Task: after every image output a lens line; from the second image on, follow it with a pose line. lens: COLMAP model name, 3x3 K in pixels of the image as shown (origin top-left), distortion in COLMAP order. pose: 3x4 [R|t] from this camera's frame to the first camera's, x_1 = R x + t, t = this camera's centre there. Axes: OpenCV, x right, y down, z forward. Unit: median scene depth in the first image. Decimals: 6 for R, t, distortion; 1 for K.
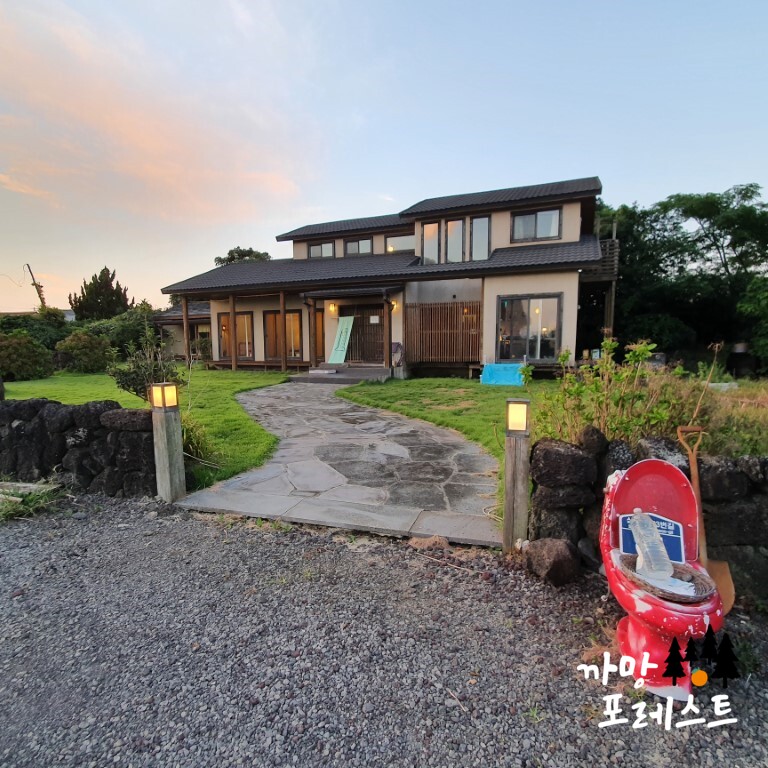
lens RADIAL K [[447.6, 0, 384.0], [0, 447.6, 384.0], [0, 0, 1]] dist [0.022686, -0.000738]
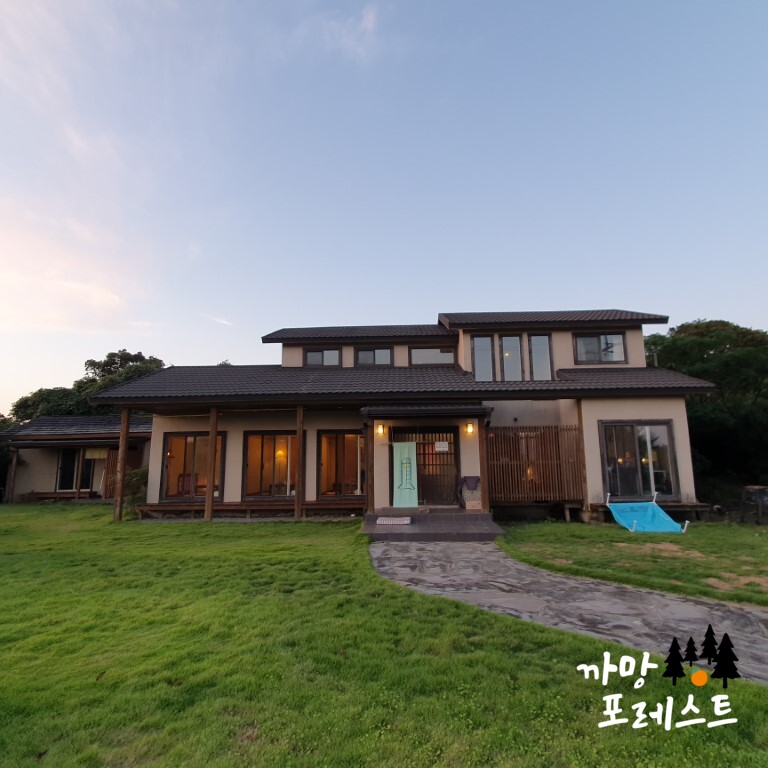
lens RADIAL K [[451.5, 0, 384.0], [0, 451.5, 384.0], [0, 0, 1]] dist [-0.006072, -0.000026]
pose [[0.938053, 0.056333, 0.341882, -0.376306], [0.035953, 0.965544, -0.257744, -0.049435], [-0.344622, 0.254069, 0.903706, 0.298789]]
